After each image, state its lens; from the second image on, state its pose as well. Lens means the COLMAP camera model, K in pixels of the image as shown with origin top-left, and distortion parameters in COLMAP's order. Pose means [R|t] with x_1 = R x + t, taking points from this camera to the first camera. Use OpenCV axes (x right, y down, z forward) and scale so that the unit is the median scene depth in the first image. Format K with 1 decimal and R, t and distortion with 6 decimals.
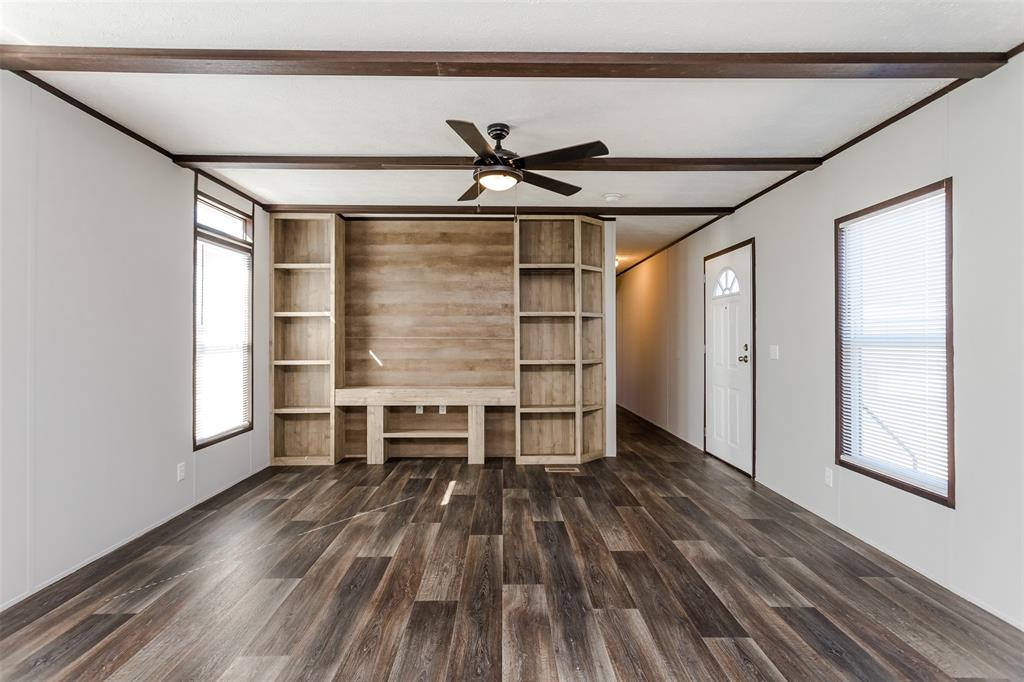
lens RADIAL K [[488.5, 0, 508.7], [0, 488.5, 336.5], [0, 0, 1]] dist [0.001029, 0.001240]
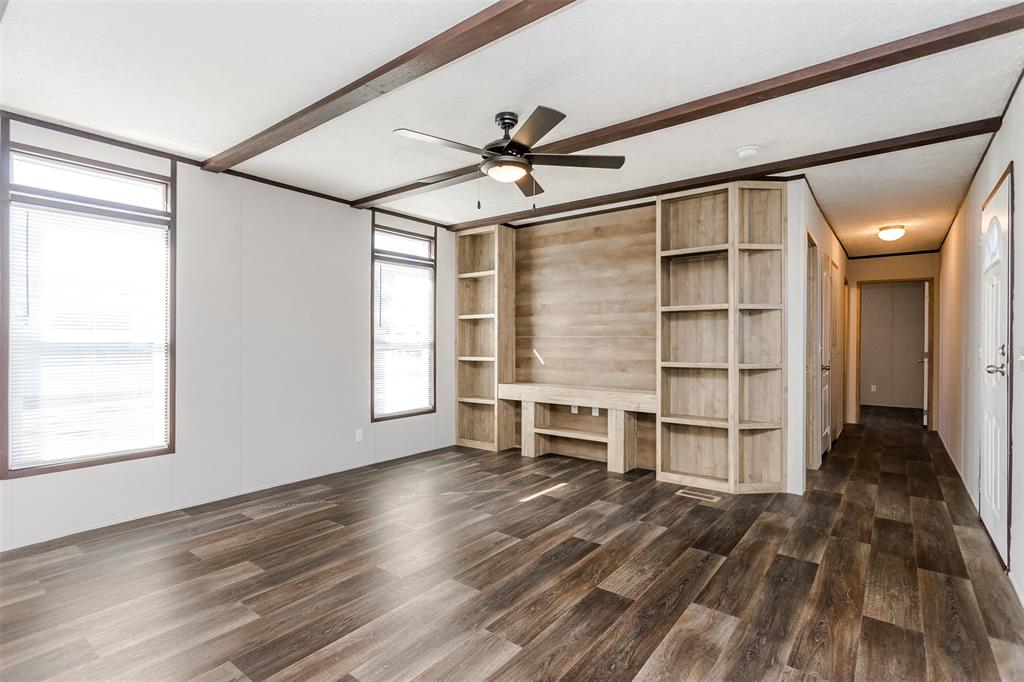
lens RADIAL K [[493.4, 0, 512.0], [0, 493.4, 341.0], [0, 0, 1]] dist [-0.000641, 0.000041]
pose [[0.782627, 0.001408, -0.622490, 0.362543], [0.000727, 0.999995, 0.003176, 0.008215], [0.622491, -0.002938, 0.782622, 0.145535]]
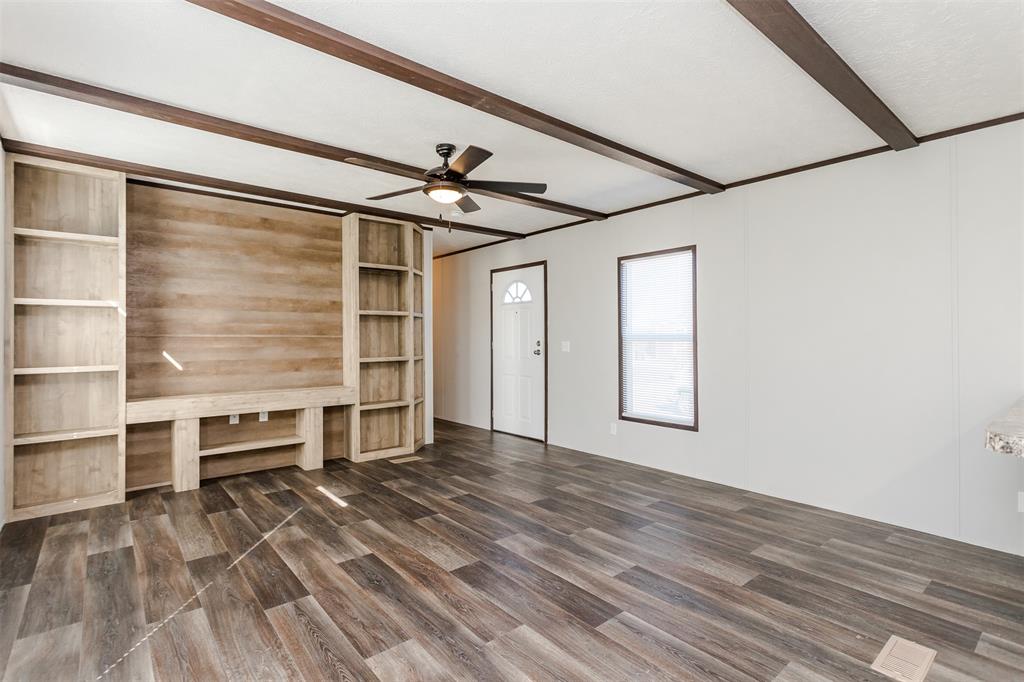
lens RADIAL K [[492.5, 0, 509.8], [0, 492.5, 334.1], [0, 0, 1]] dist [0.003075, 0.001087]
pose [[0.776332, 0.003796, 0.630313, -0.374942], [-0.001125, 0.999989, -0.004637, 0.003455], [-0.630323, 0.002890, 0.776327, 0.020474]]
